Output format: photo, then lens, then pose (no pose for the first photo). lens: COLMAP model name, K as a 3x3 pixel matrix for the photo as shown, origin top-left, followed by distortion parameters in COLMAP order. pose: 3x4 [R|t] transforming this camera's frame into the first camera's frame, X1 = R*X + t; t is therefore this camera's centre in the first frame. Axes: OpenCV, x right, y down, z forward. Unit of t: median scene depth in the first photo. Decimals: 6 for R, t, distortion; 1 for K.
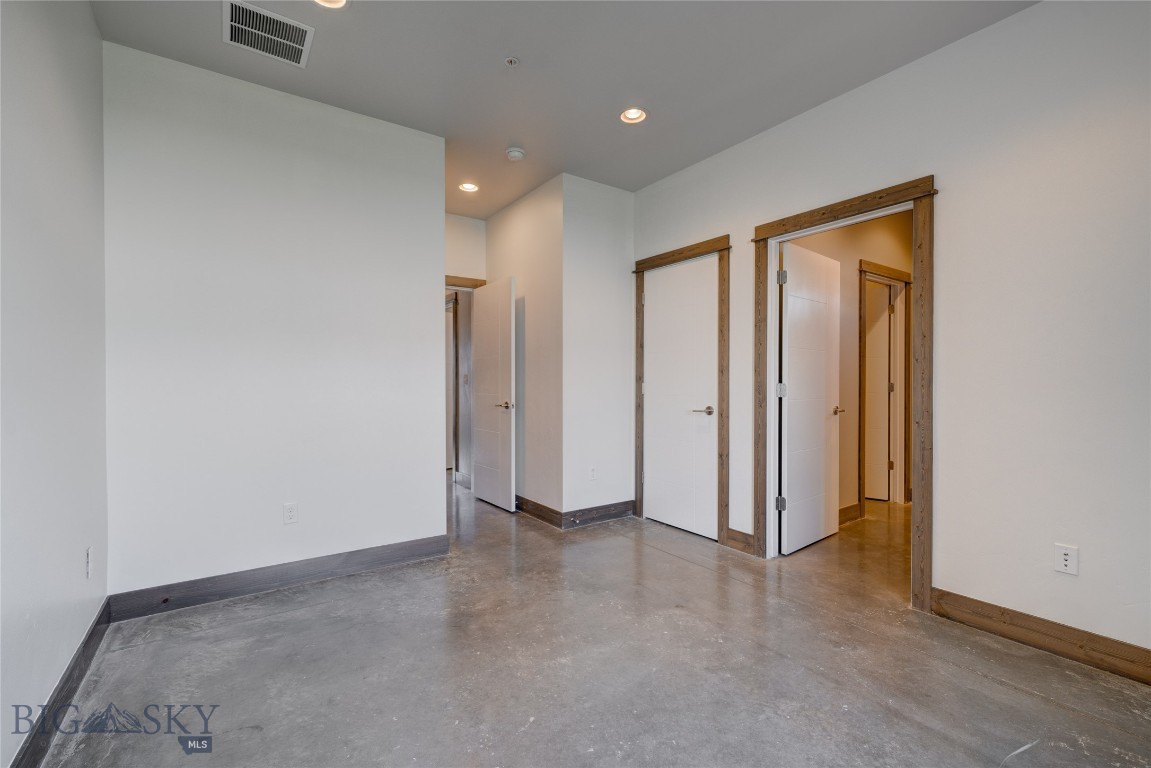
lens RADIAL K [[504.3, 0, 575.5], [0, 504.3, 384.0], [0, 0, 1]] dist [-0.000102, -0.000036]
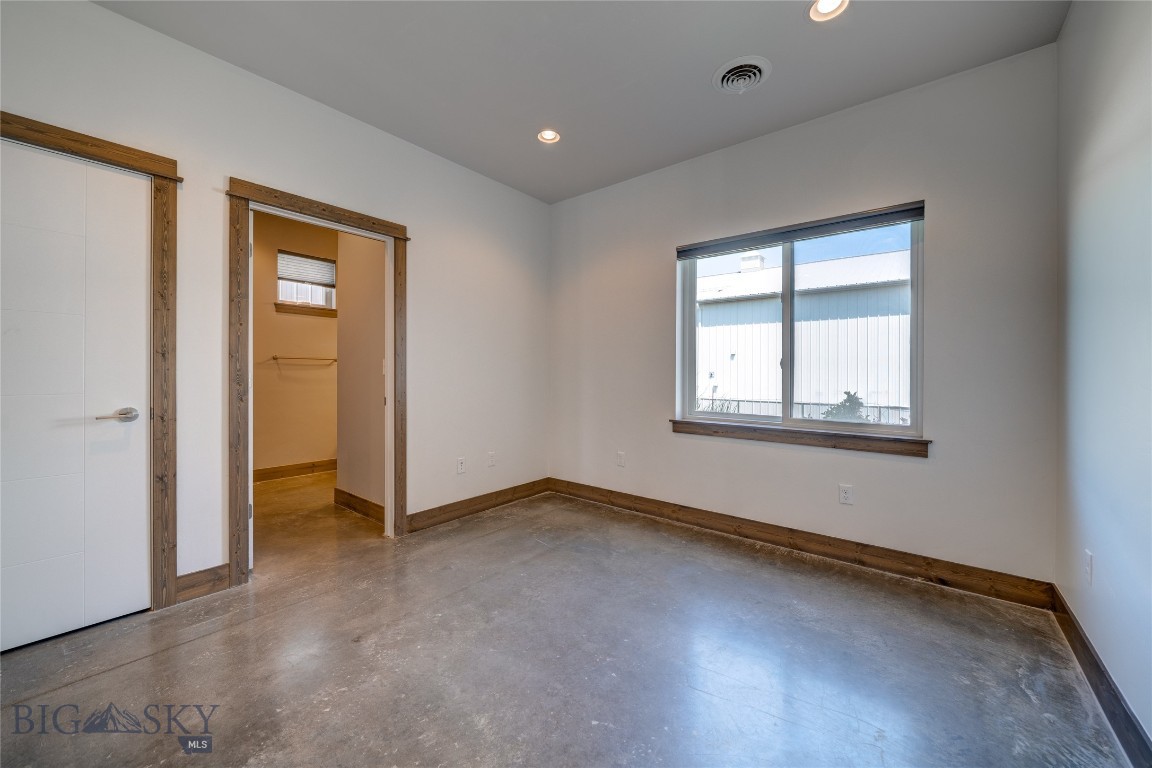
lens RADIAL K [[430.7, 0, 580.5], [0, 430.7, 372.4], [0, 0, 1]] dist [-0.000167, 0.000023]
pose [[-0.278719, -0.001500, 0.960371, -0.616411], [-0.003014, 0.999995, 0.000687, -0.005047], [-0.960368, -0.002703, -0.278723, 0.890369]]
